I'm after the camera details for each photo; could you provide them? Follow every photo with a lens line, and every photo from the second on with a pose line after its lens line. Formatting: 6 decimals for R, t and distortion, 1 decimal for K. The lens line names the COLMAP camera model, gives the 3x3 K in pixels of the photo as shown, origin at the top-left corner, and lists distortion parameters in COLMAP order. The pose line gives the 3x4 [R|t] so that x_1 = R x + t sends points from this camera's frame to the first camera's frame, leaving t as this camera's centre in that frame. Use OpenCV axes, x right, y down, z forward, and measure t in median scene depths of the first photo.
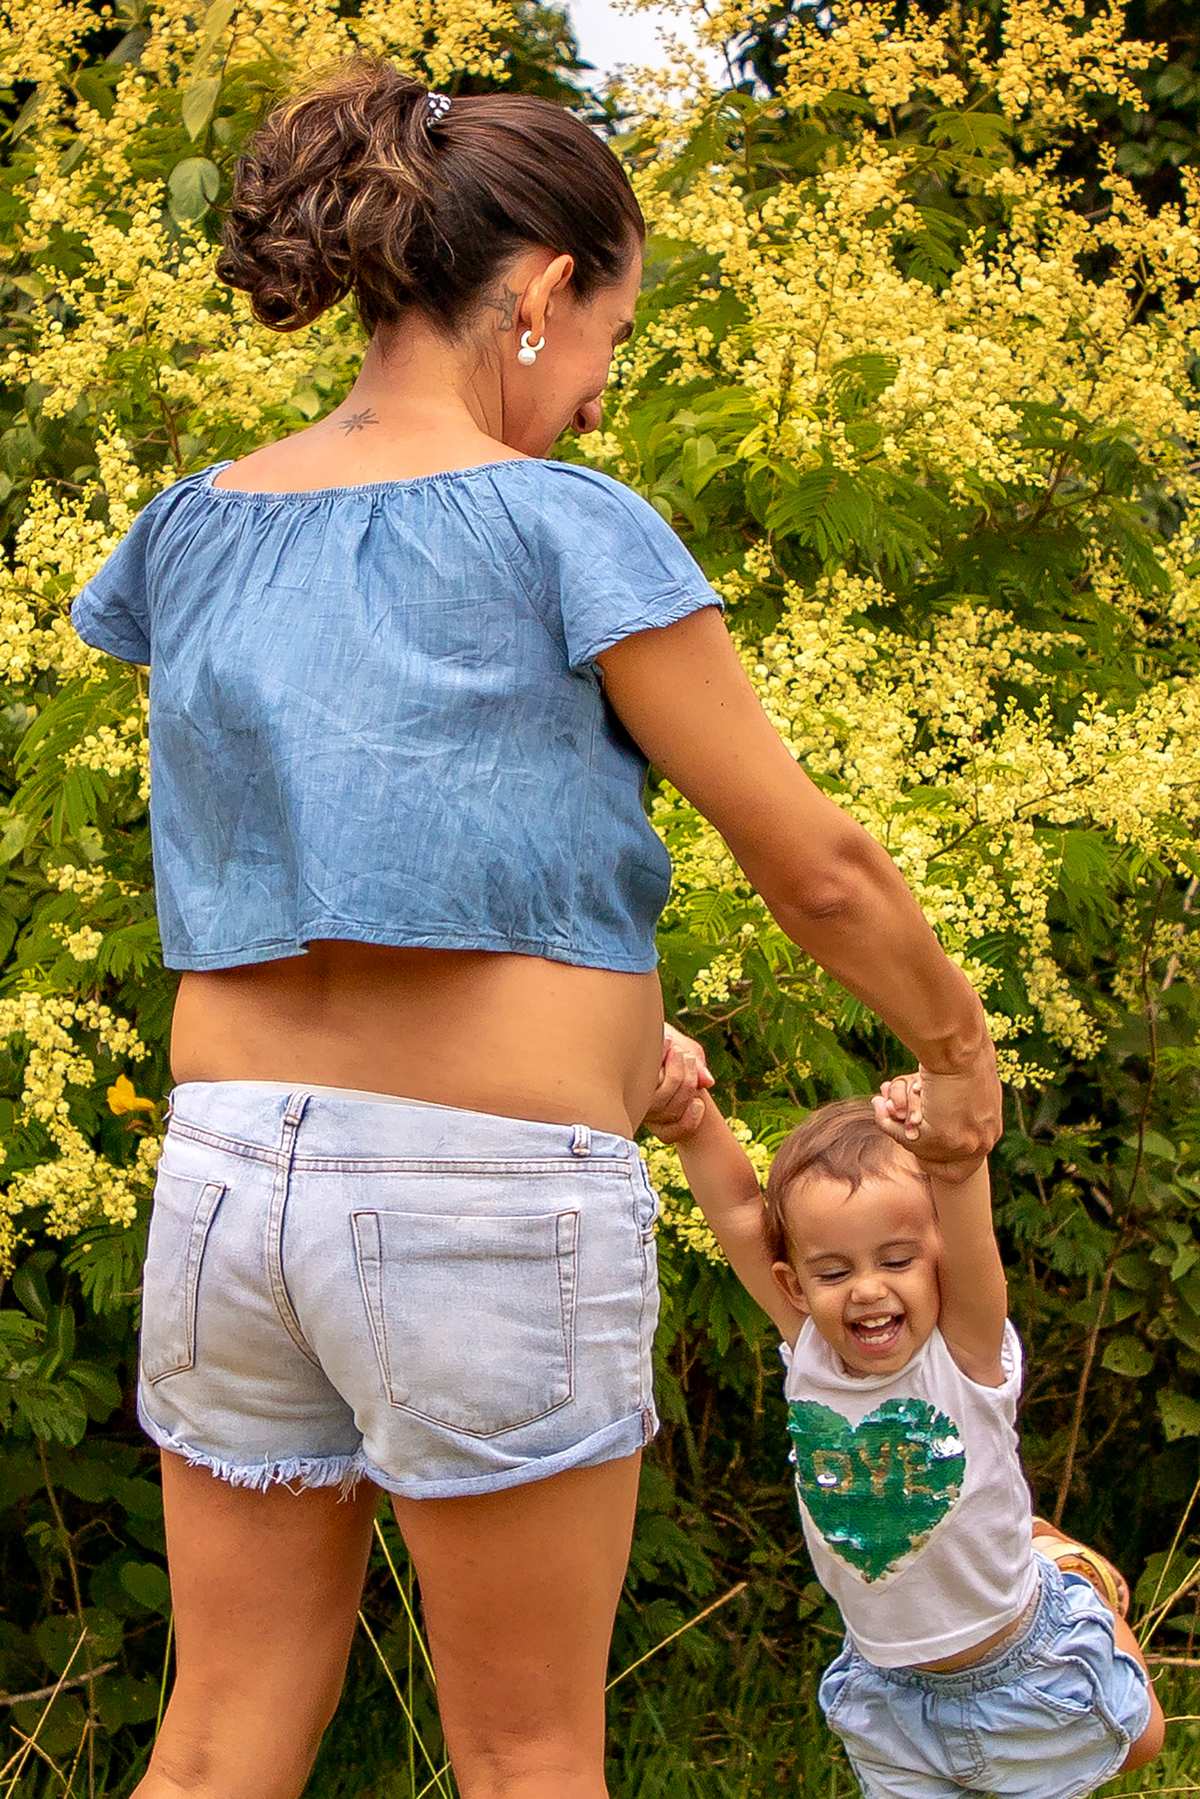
lens RADIAL K [[1841.6, 0, 597.8], [0, 1841.6, 900.3], [0, 0, 1]] dist [0.019023, 0.000000]
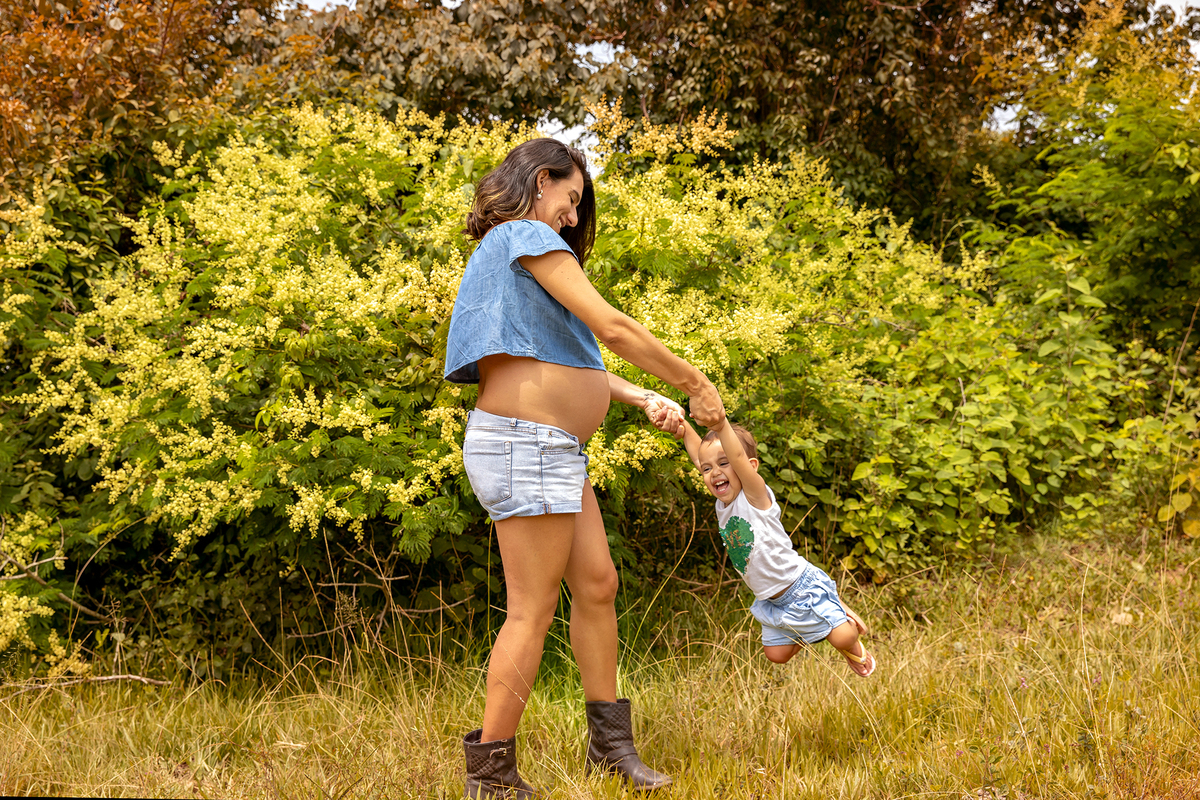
lens RADIAL K [[1449.9, 0, 600.5], [0, 1449.9, 399.9], [0, 0, 1]] dist [-0.007435, 0.000000]
pose [[0.989633, -0.040114, -0.137902, 0.408416], [0.049940, 0.996397, 0.068548, -0.148516], [0.134656, -0.074724, 0.988071, -1.846538]]
